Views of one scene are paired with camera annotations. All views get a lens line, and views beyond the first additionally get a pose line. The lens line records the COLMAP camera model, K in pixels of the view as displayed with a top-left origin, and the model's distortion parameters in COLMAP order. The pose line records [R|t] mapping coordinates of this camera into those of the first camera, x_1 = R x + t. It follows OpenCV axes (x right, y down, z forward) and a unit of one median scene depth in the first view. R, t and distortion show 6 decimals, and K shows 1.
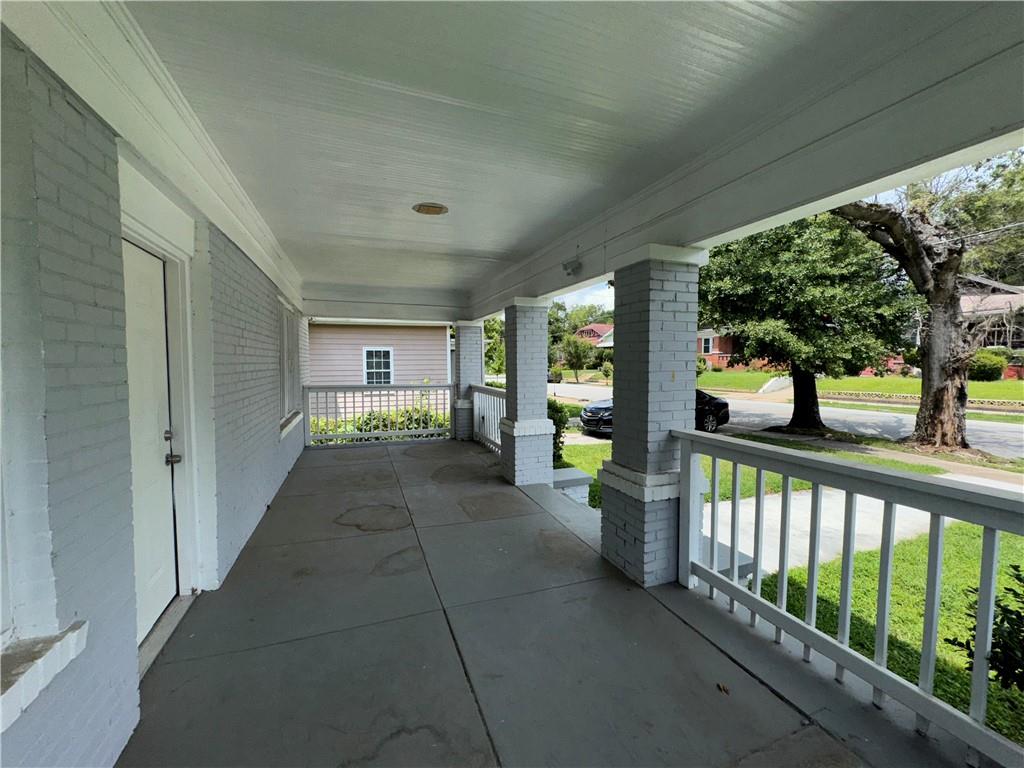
lens RADIAL K [[411.5, 0, 505.4], [0, 411.5, 384.5], [0, 0, 1]] dist [0.004465, 0.000019]
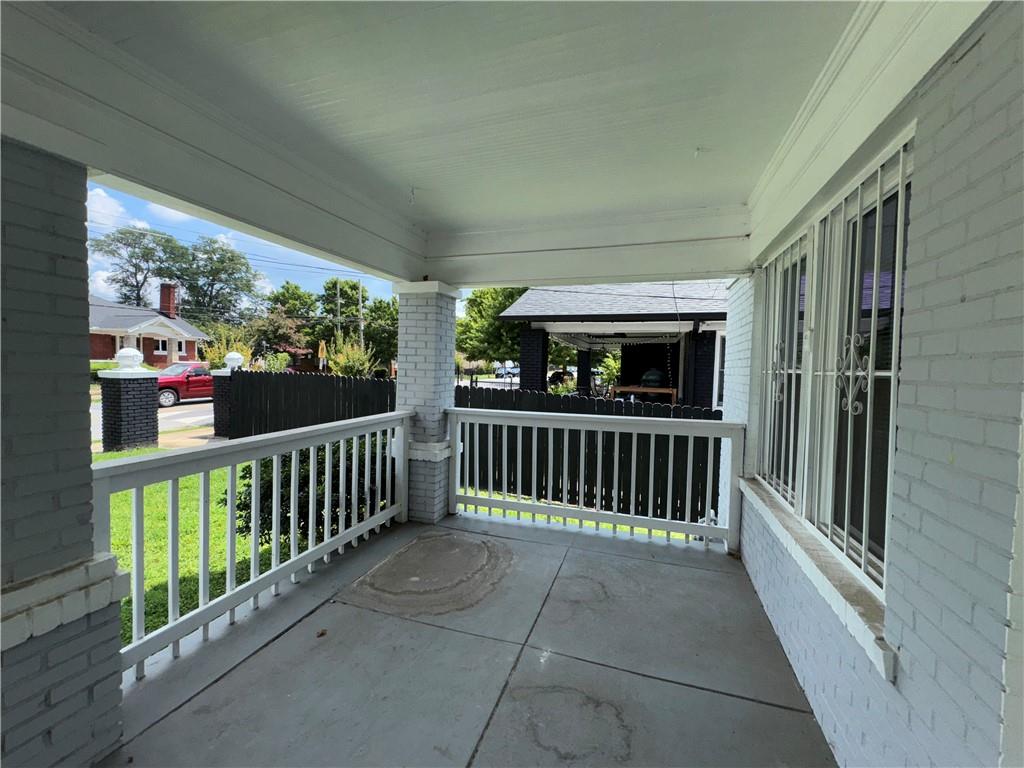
lens RADIAL K [[411.5, 0, 508.4], [0, 411.5, 382.6], [0, 0, 1]] dist [0.004465, 0.000019]
pose [[-0.772922, -0.051304, 0.632424, -0.605483], [-0.003249, 0.997033, 0.076911, -0.092563], [-0.634493, 0.057392, -0.770795, 1.490531]]
